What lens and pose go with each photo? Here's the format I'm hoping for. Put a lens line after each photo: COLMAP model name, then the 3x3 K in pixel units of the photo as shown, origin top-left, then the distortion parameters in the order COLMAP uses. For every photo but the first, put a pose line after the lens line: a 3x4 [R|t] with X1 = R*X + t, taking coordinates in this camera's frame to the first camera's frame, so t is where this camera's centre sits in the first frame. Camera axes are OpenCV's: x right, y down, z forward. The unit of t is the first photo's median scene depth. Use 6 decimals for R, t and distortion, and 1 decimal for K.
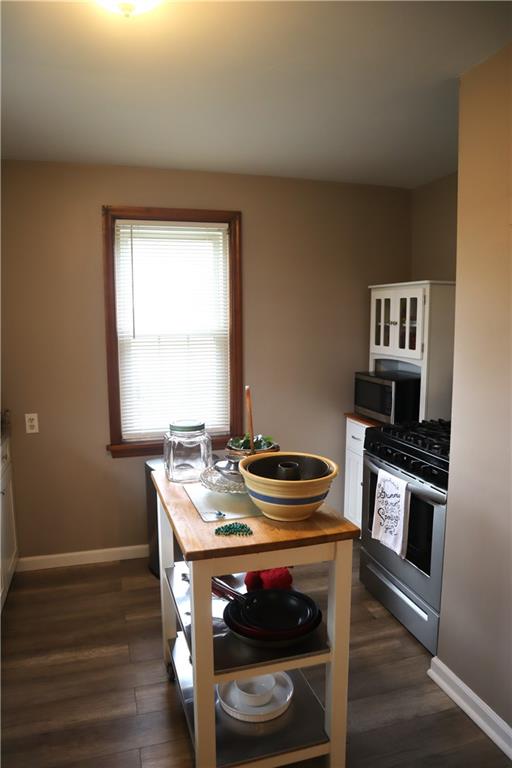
lens RADIAL K [[533.9, 0, 256.0], [0, 533.9, 384.0], [0, 0, 1]] dist [-0.113864, 0.080724]
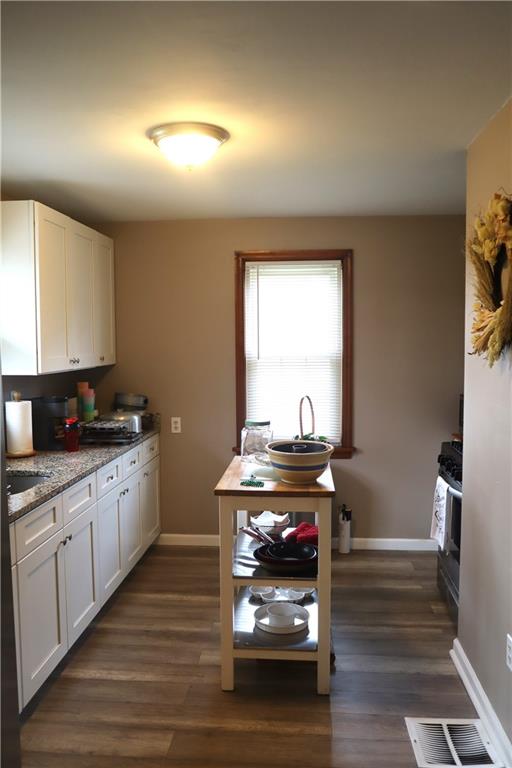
lens RADIAL K [[614.7, 0, 256.0], [0, 614.7, 384.0], [0, 0, 1]] dist [-0.003236, 0.002529]
pose [[0.933383, 0.026963, -0.357867, 0.279118], [-0.044291, 0.998205, -0.040312, 0.027799], [0.356137, 0.053476, 0.932902, -0.316058]]
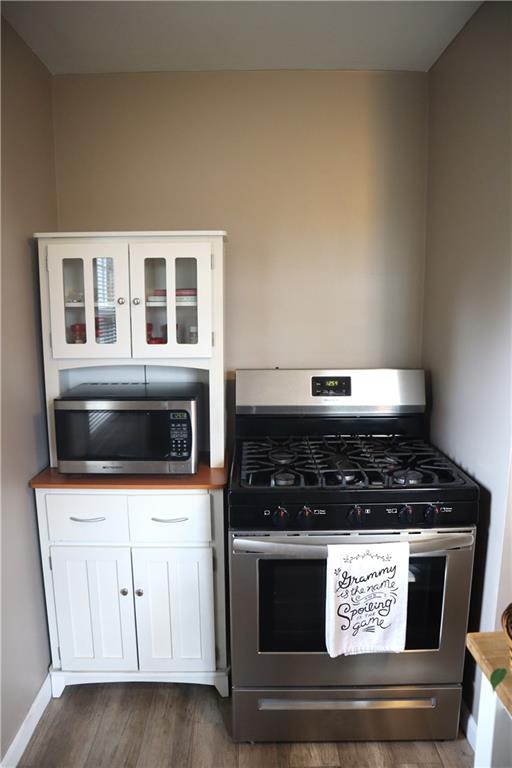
lens RADIAL K [[533.9, 0, 256.0], [0, 533.9, 384.0], [0, 0, 1]] dist [-0.113864, 0.080724]
pose [[0.275442, -0.153367, 0.949005, -0.269406], [0.120492, 0.984914, 0.124199, -0.085300], [-0.953736, 0.080137, 0.289767, 0.741449]]
